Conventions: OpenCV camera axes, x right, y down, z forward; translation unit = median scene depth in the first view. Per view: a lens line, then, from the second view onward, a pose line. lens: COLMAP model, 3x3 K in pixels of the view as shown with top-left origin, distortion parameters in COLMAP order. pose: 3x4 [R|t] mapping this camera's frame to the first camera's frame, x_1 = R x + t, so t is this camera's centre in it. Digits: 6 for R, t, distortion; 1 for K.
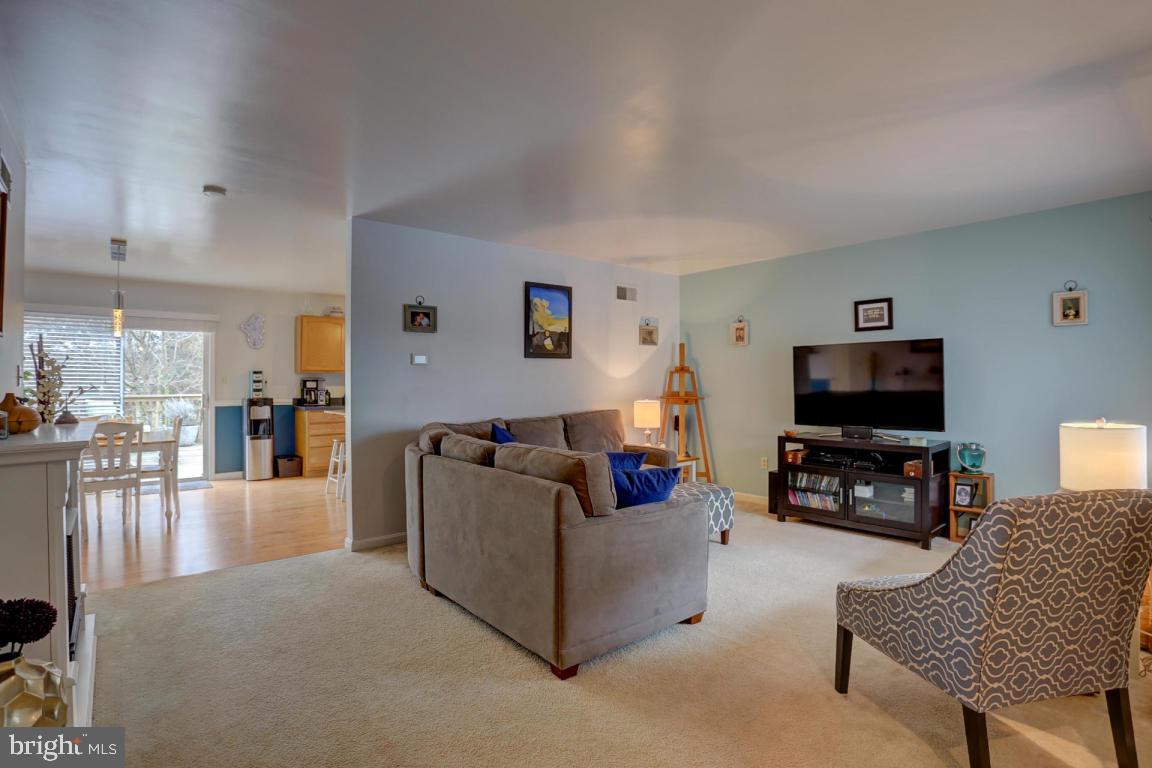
lens RADIAL K [[565.5, 0, 576.7], [0, 565.5, 386.9], [0, 0, 1]] dist [-0.041408, 0.000615]
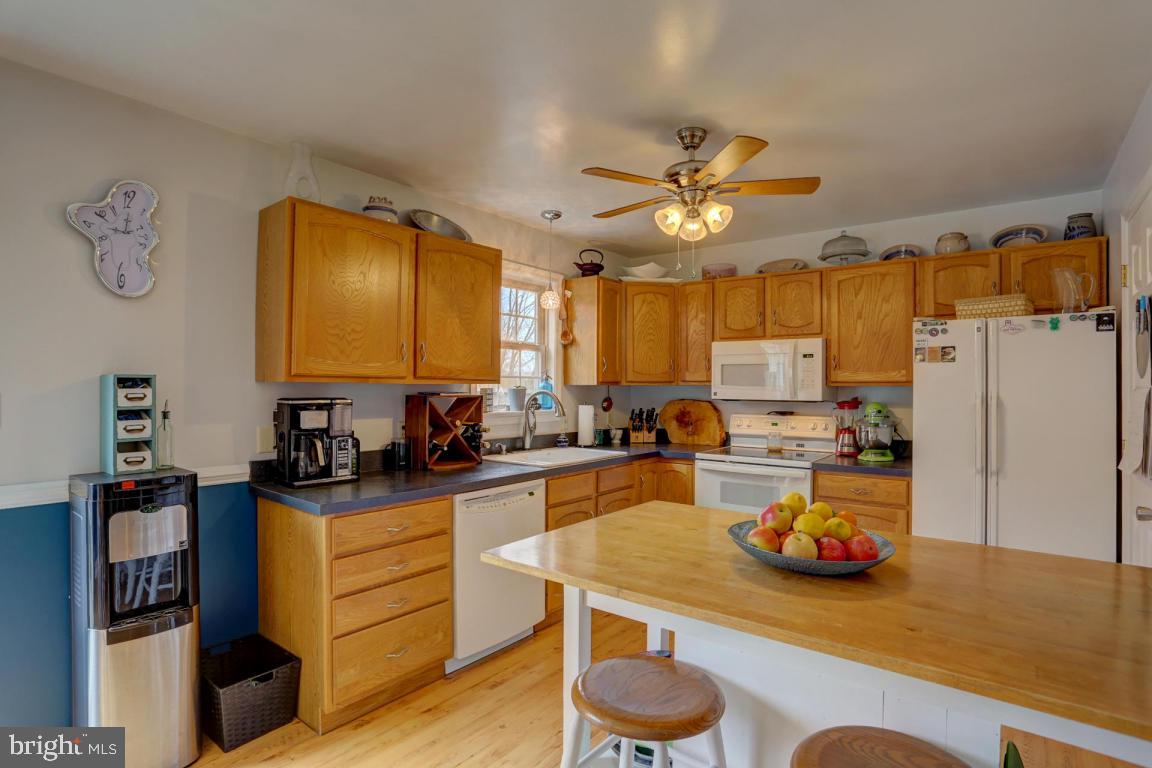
lens RADIAL K [[565.5, 0, 574.5], [0, 565.5, 380.4], [0, 0, 1]] dist [-0.041408, 0.000615]
pose [[0.979664, 0.010250, 0.200384, -0.398042], [-0.007831, 0.999887, -0.012862, -0.023969], [-0.200494, 0.011031, 0.979633, 0.663268]]
